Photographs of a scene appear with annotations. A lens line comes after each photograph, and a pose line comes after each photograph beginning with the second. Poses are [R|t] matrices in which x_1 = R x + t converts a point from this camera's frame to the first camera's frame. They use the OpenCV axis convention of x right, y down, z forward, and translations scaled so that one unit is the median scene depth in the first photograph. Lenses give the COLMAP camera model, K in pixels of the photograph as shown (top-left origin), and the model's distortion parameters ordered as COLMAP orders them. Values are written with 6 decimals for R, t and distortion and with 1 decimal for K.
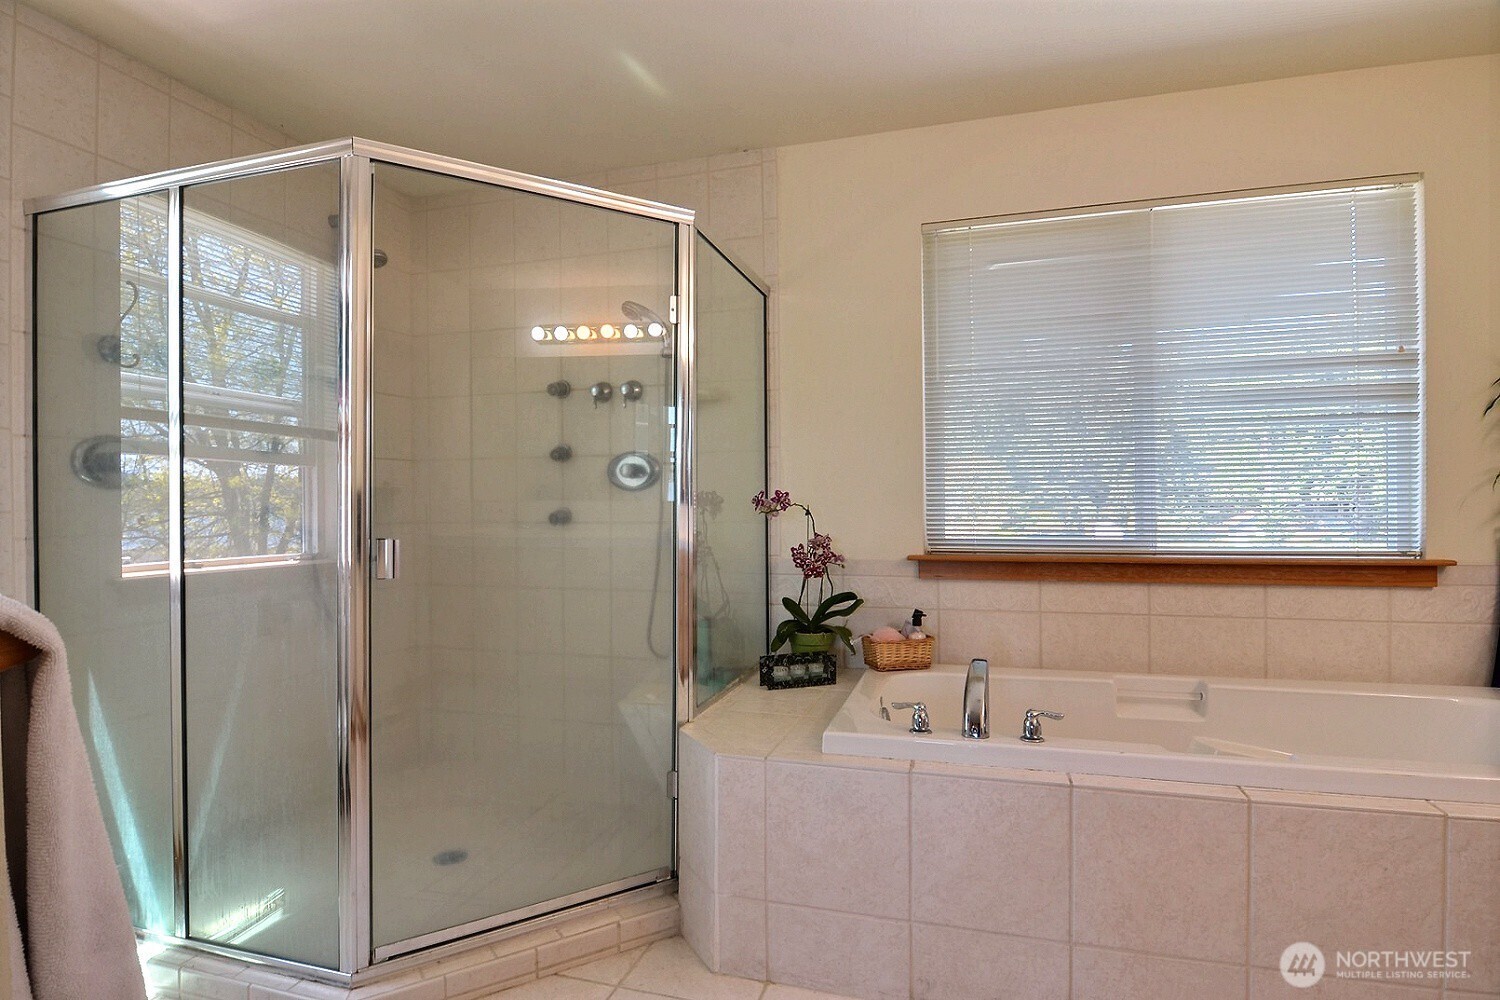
lens RADIAL K [[803.3, 0, 744.8], [0, 803.3, 503.1], [0, 0, 1]] dist [-0.006762, -0.010701]
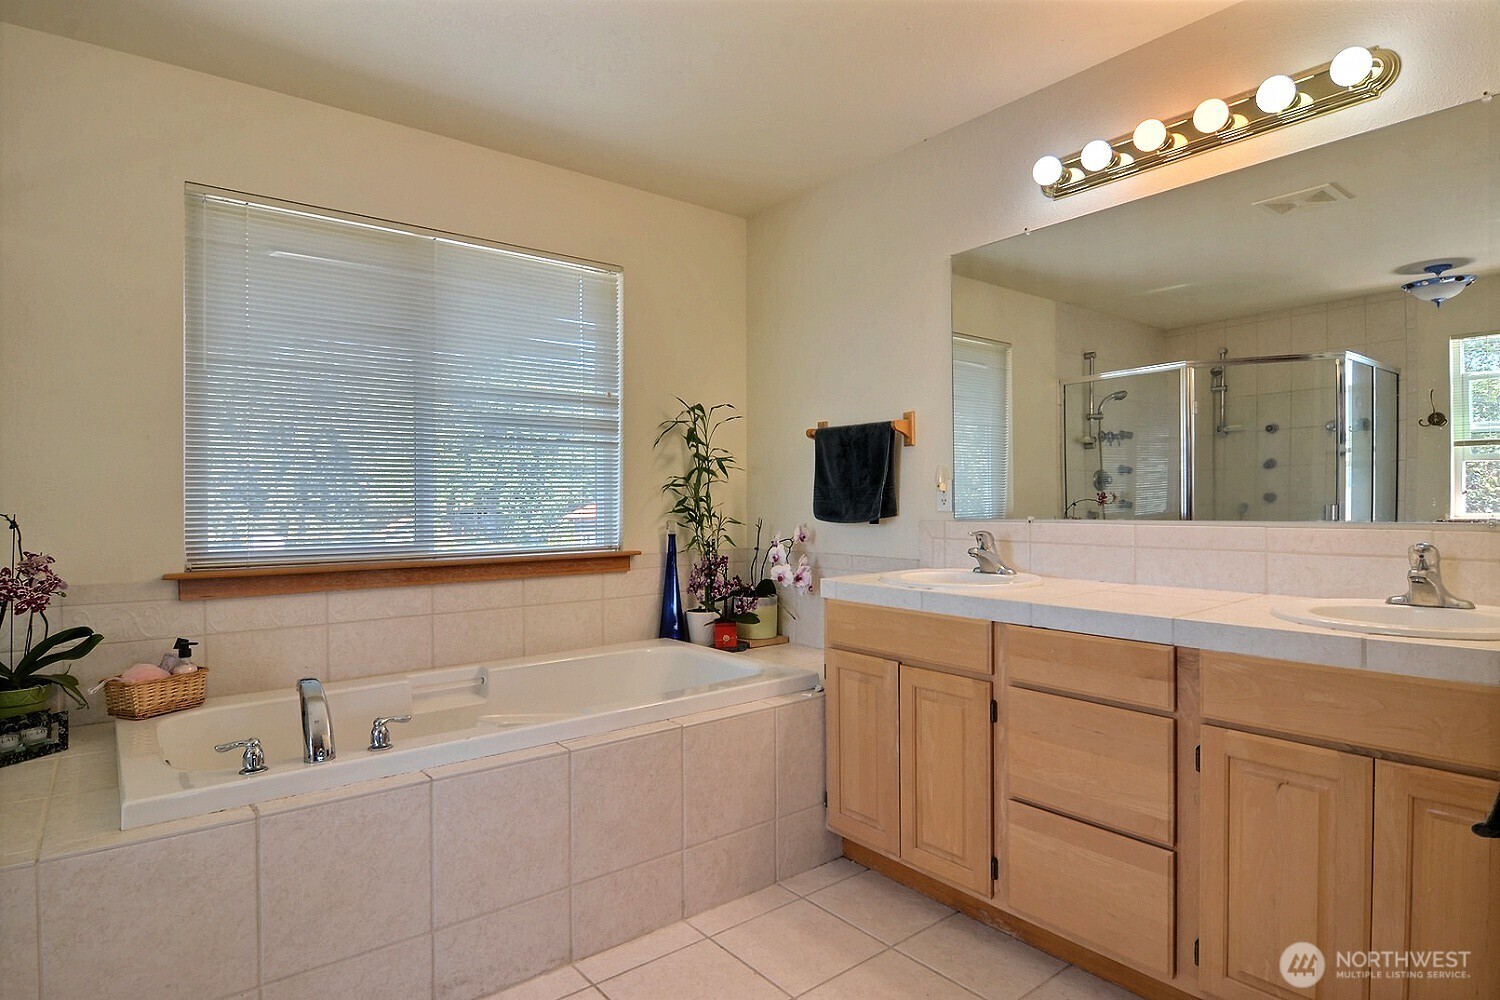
lens RADIAL K [[803.3, 0, 744.8], [0, 803.3, 503.1], [0, 0, 1]] dist [-0.006762, -0.010701]
pose [[0.568028, 0.004305, 0.822998, -0.150099], [0.004075, 0.999959, -0.008043, 0.000479], [-0.822999, 0.007922, 0.567988, 0.044161]]
